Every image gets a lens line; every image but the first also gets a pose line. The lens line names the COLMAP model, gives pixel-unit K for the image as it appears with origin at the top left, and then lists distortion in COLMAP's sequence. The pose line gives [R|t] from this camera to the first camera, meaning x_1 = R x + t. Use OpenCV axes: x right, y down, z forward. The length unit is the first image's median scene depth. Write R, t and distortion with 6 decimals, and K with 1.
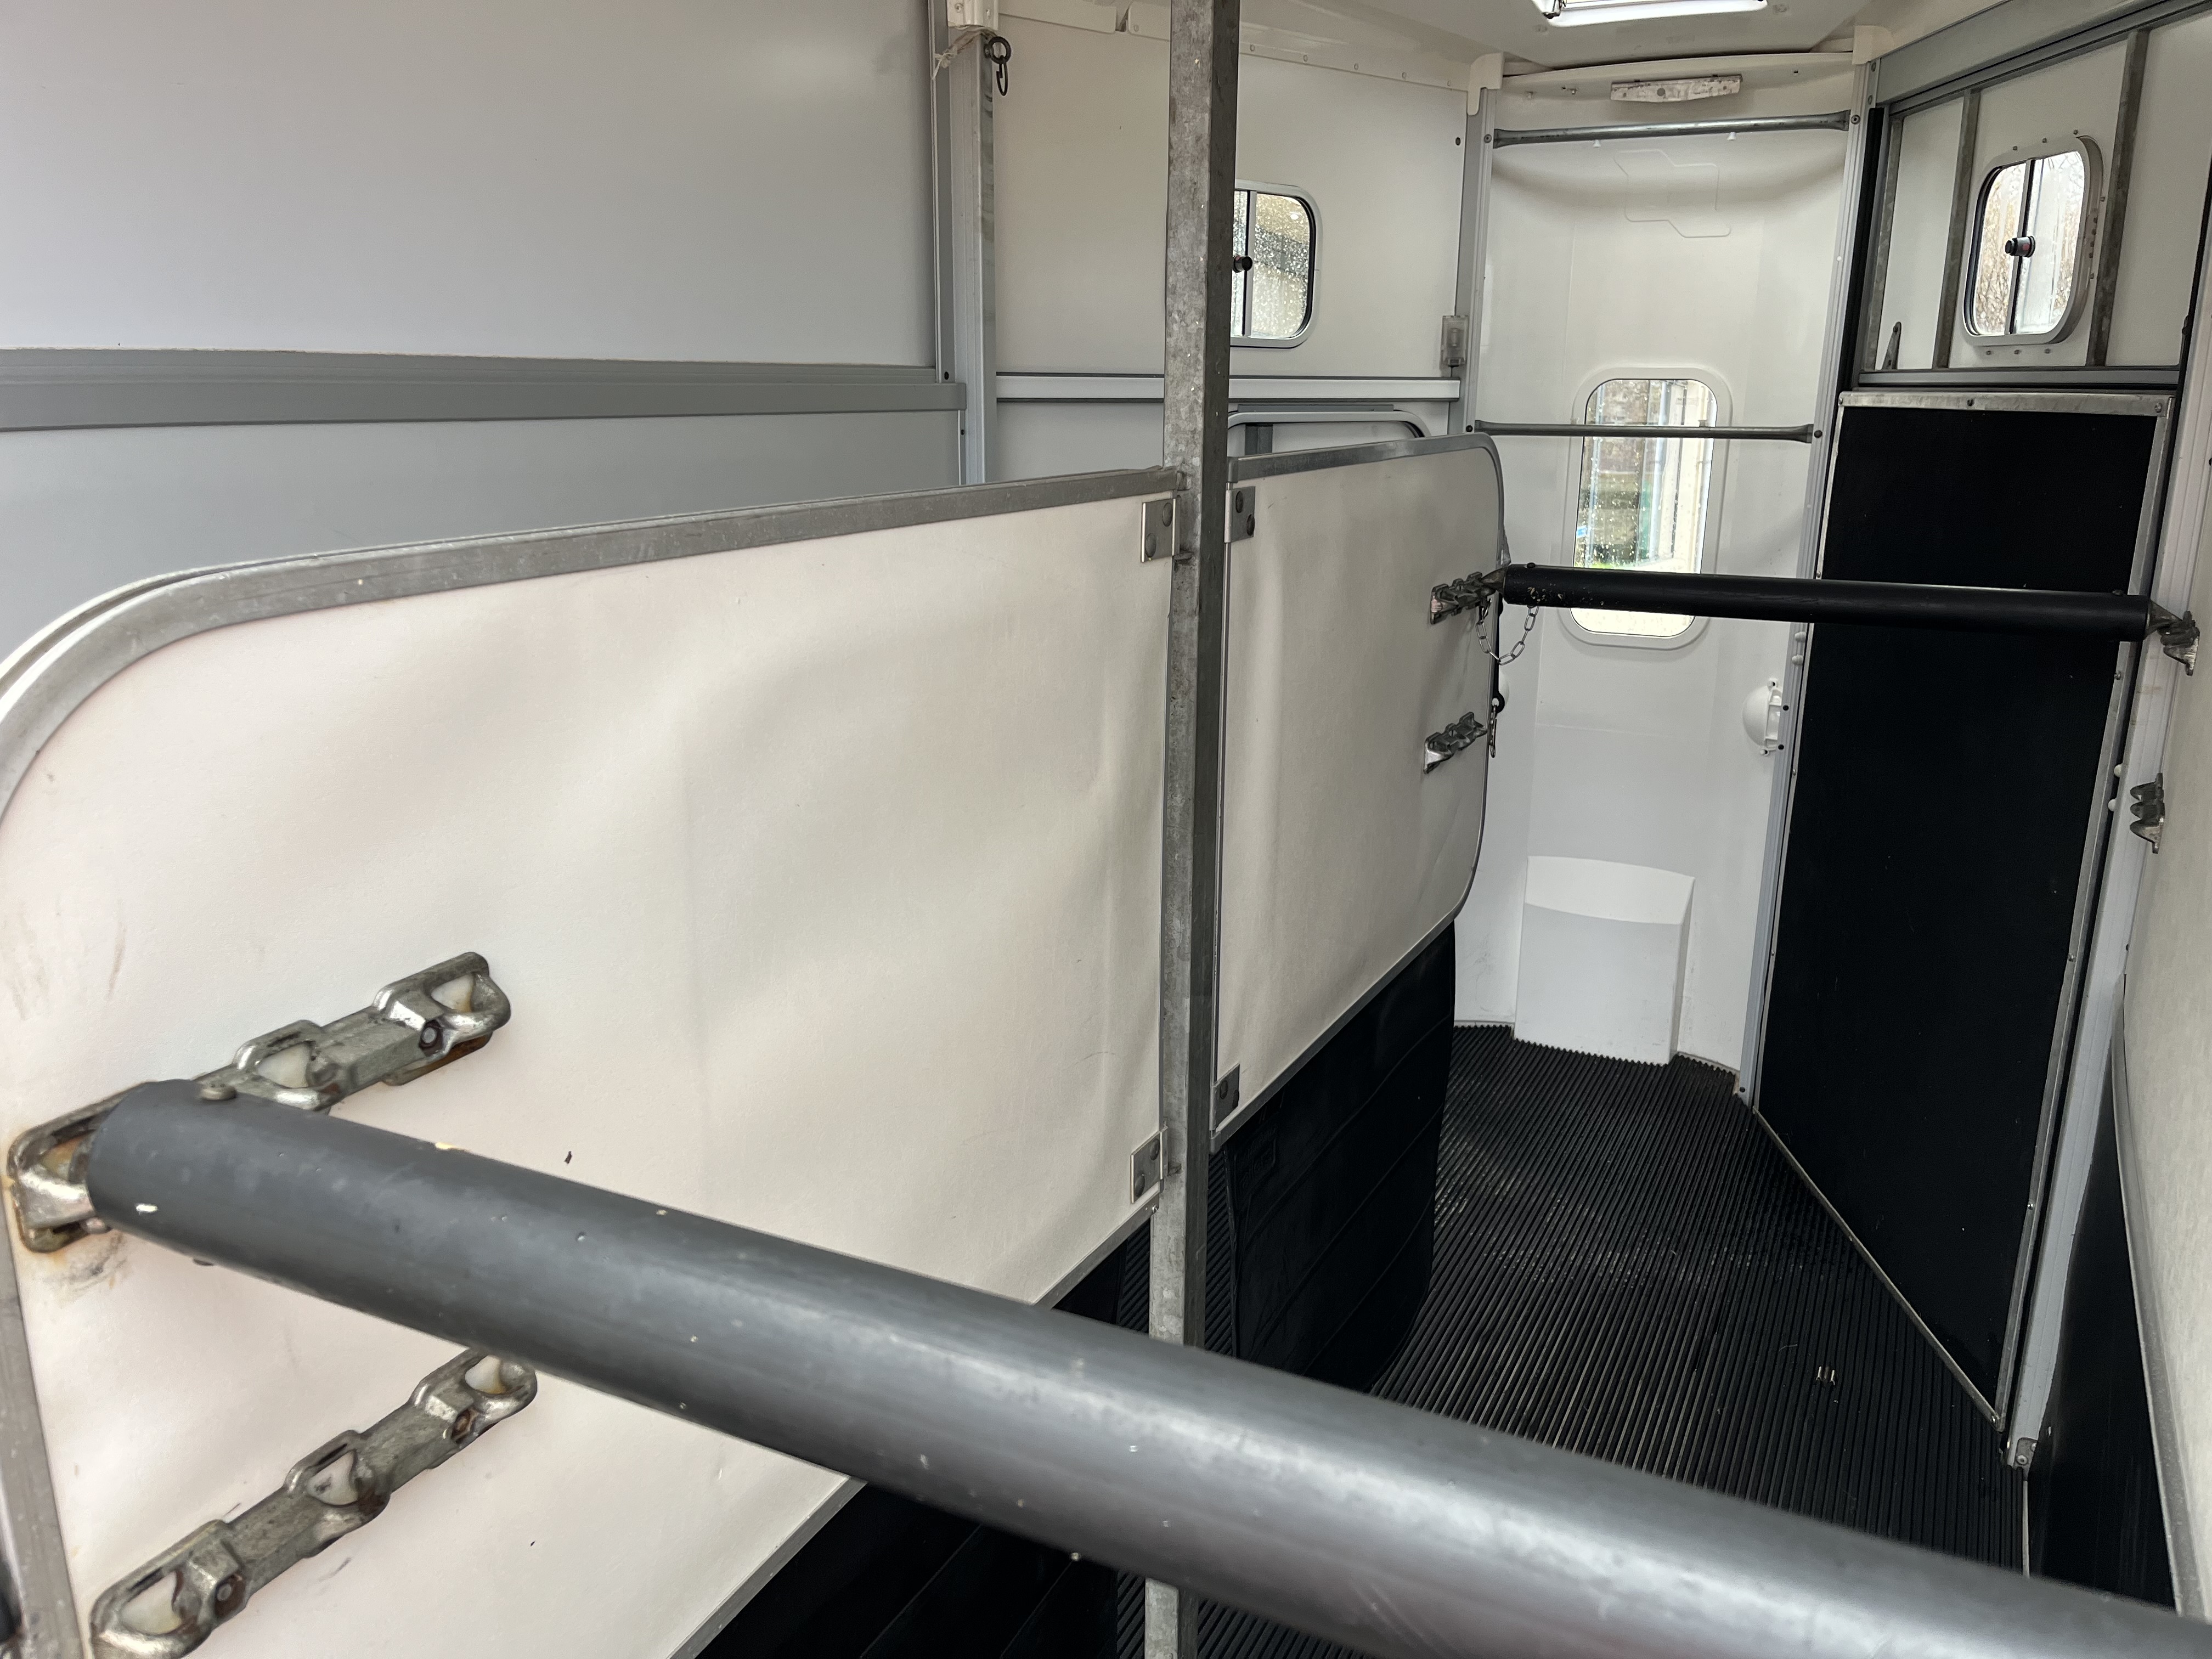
lens RADIAL K [[1690.5, 0, 1103.1], [0, 1690.5, 830.9], [0, 0, 1]] dist [0.027750, -0.036228]
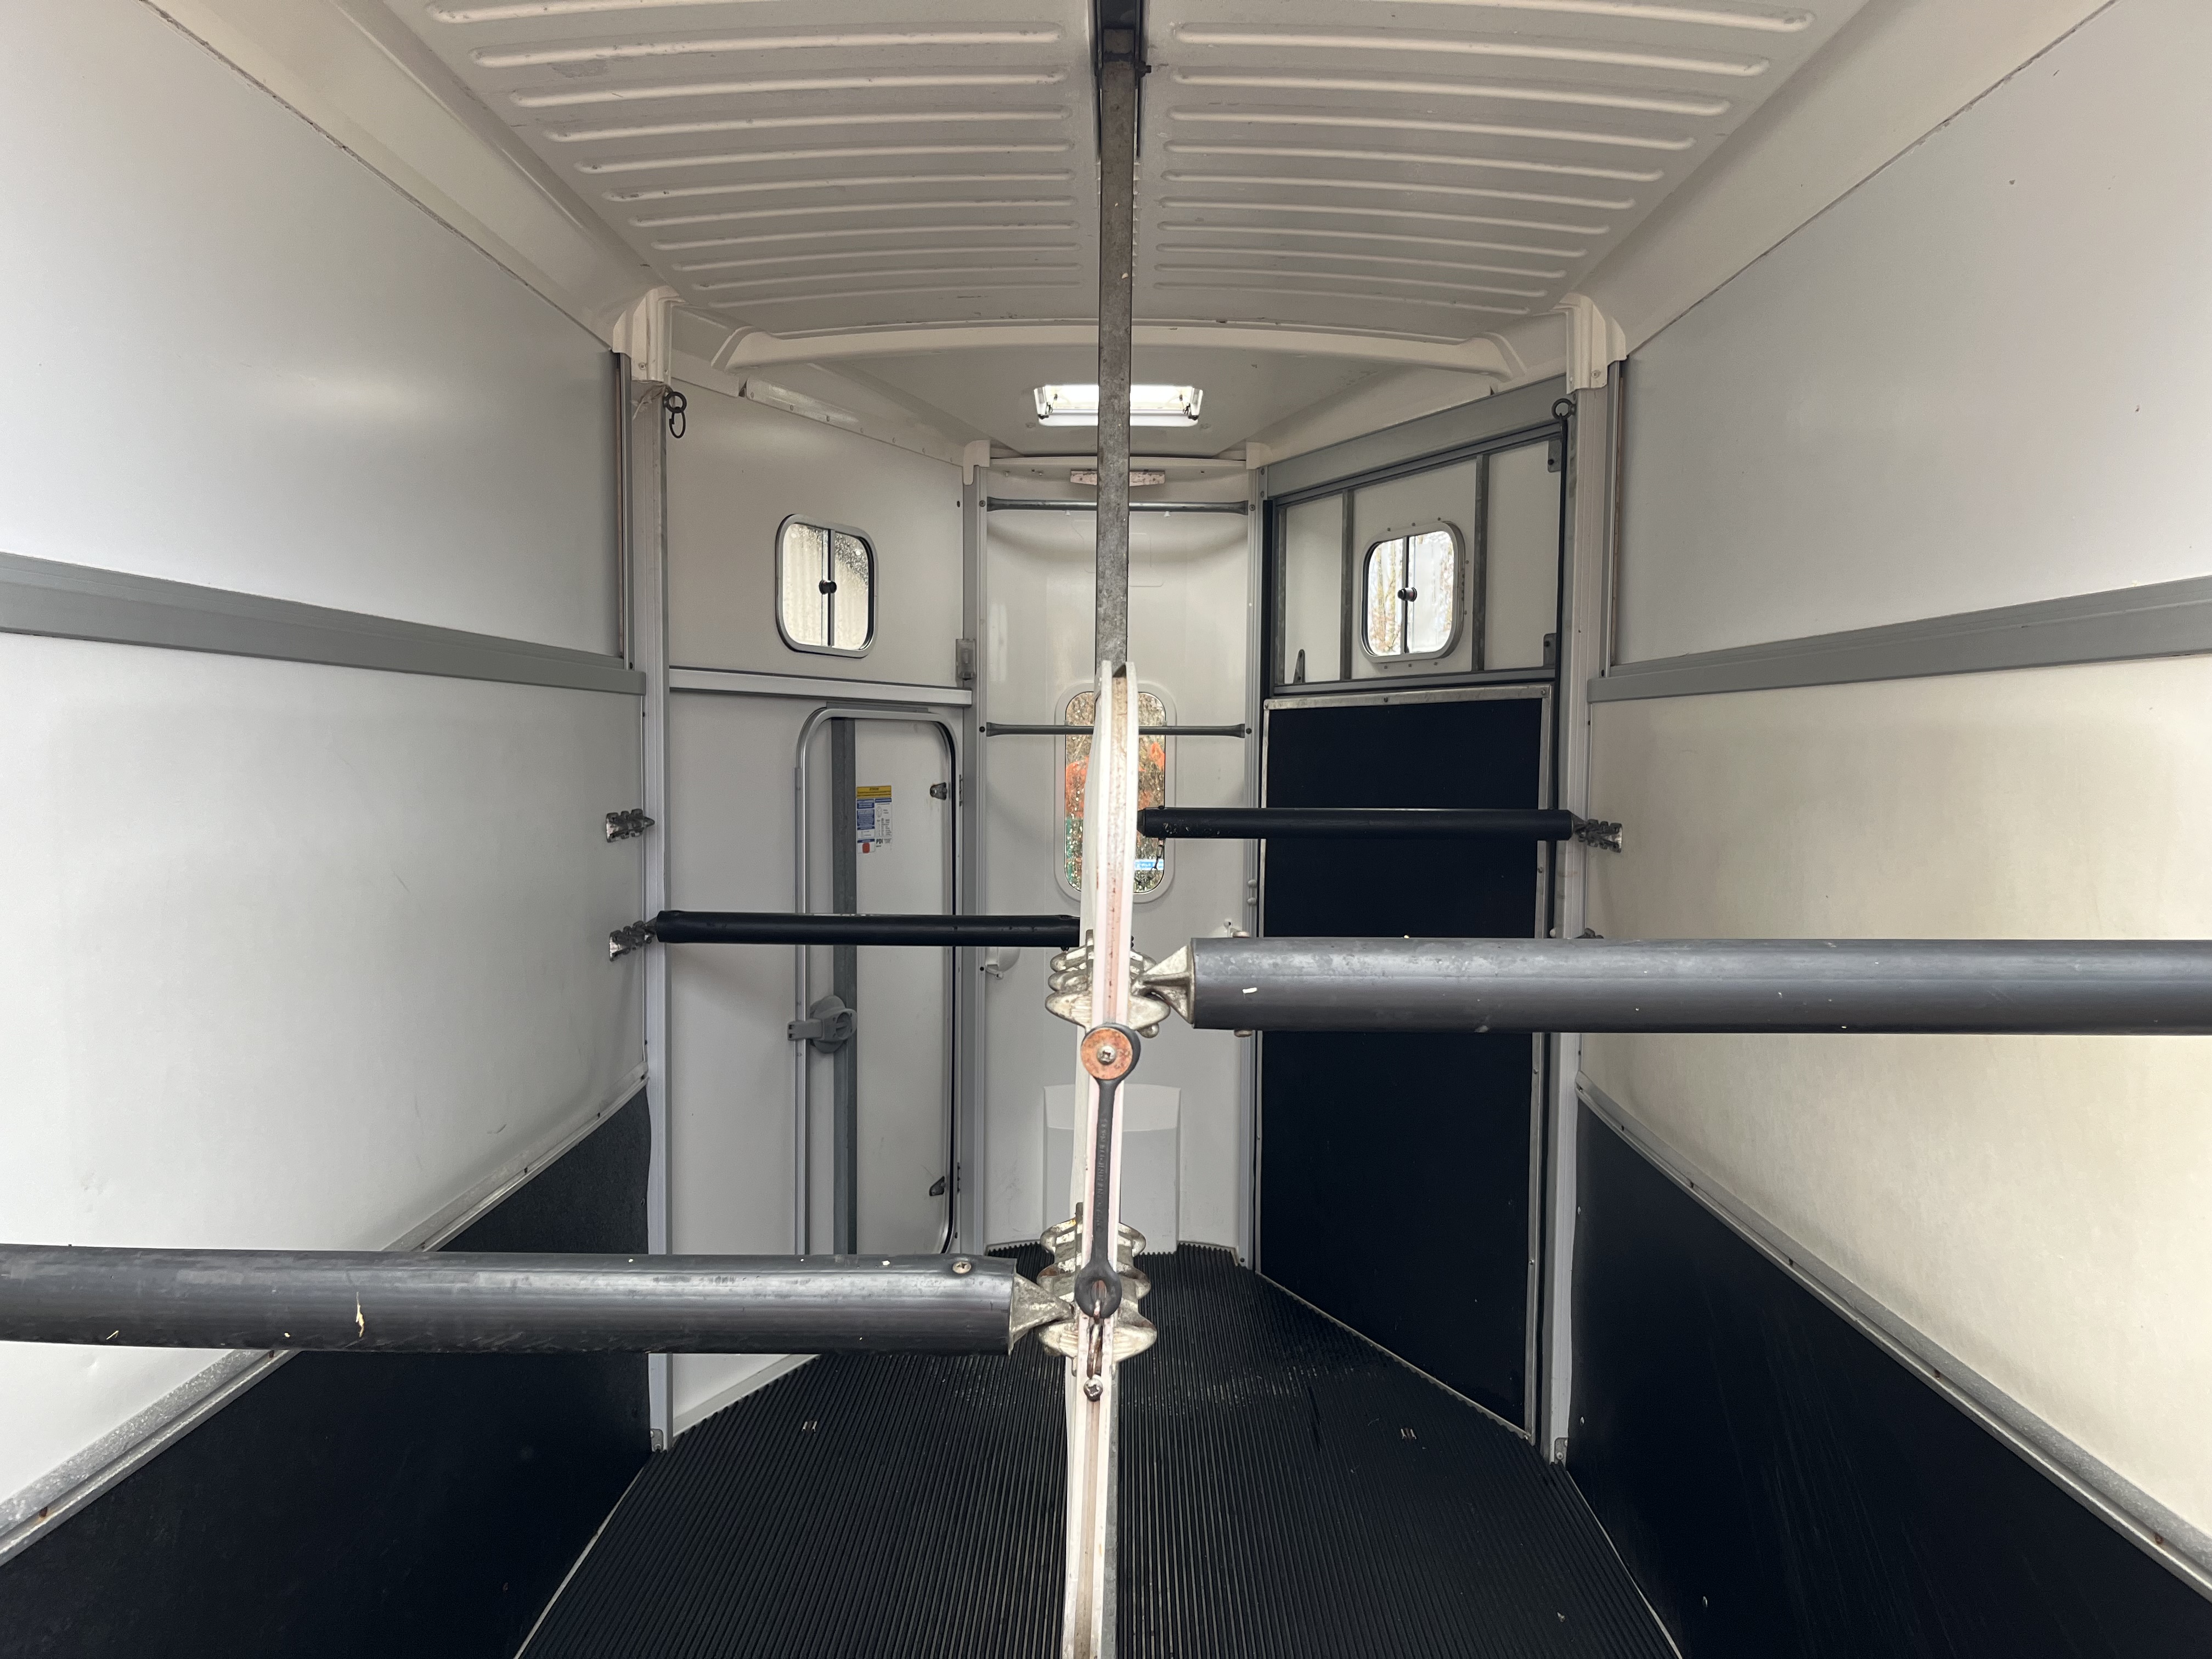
lens RADIAL K [[1690.5, 0, 1107.0], [0, 1690.5, 832.5], [0, 0, 1]] dist [0.027750, -0.036228]
pose [[0.893856, -0.022757, 0.447775, -0.282816], [0.113713, 0.977563, -0.177313, 0.067642], [-0.433693, 0.209410, 0.876389, -0.091871]]
